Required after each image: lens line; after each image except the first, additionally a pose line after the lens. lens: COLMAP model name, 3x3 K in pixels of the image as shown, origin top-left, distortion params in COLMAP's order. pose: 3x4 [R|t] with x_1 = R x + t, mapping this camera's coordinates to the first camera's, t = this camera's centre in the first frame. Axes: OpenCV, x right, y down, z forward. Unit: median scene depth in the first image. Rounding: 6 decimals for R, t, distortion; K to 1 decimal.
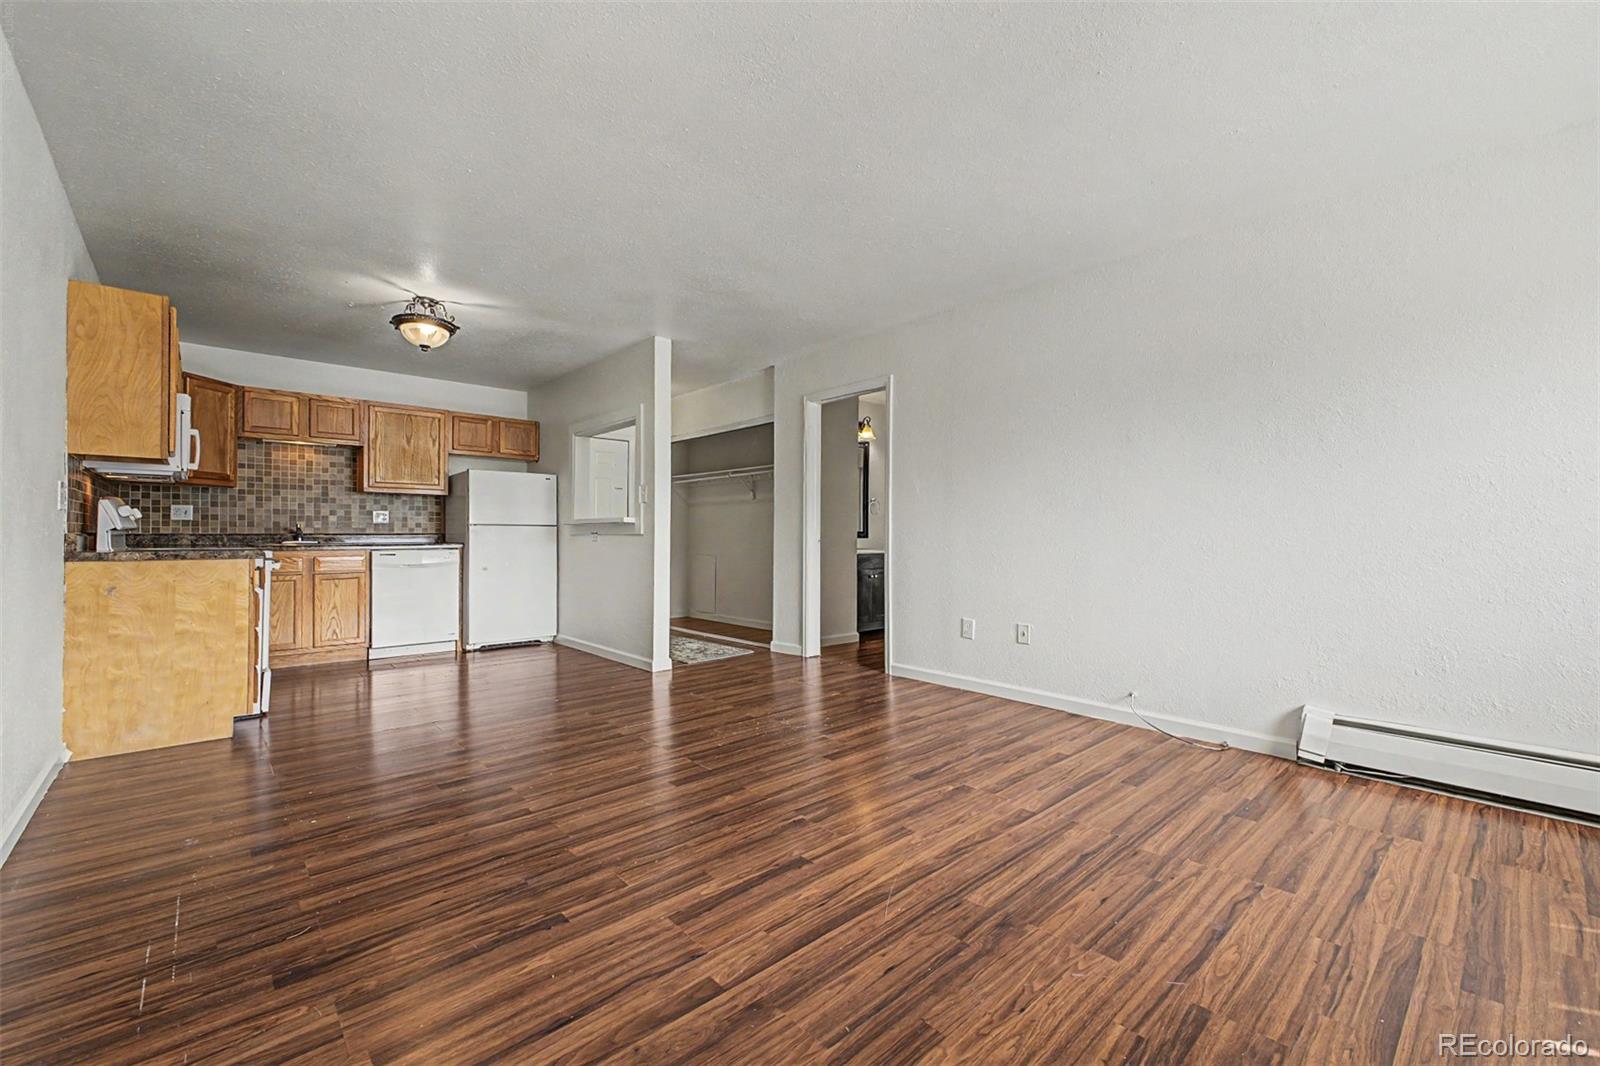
lens RADIAL K [[641.5, 0, 806.9], [0, 641.5, 540.1], [0, 0, 1]] dist [0.019224, -0.000506]
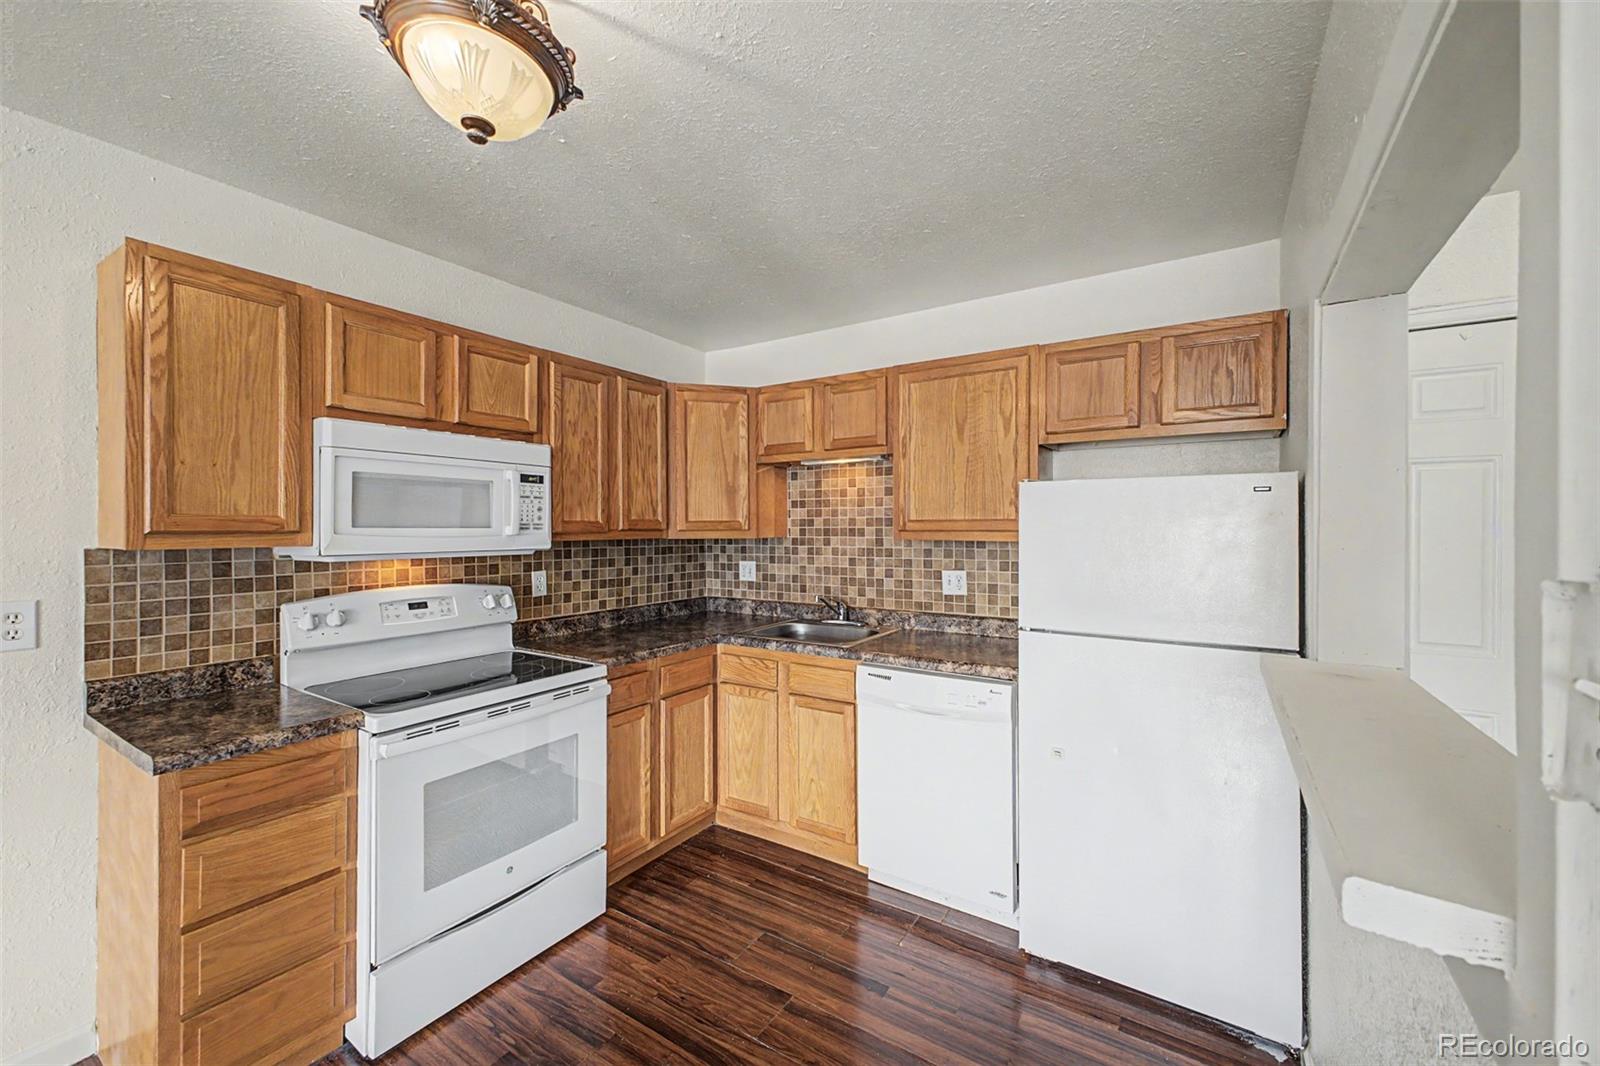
lens RADIAL K [[641.5, 0, 817.5], [0, 641.5, 523.7], [0, 0, 1]] dist [0.019224, -0.000506]
pose [[0.273457, -0.003753, -0.961877, -0.202158], [-0.005720, 0.999968, -0.005528, -0.087550], [0.961867, 0.007014, 0.273426, 0.815838]]
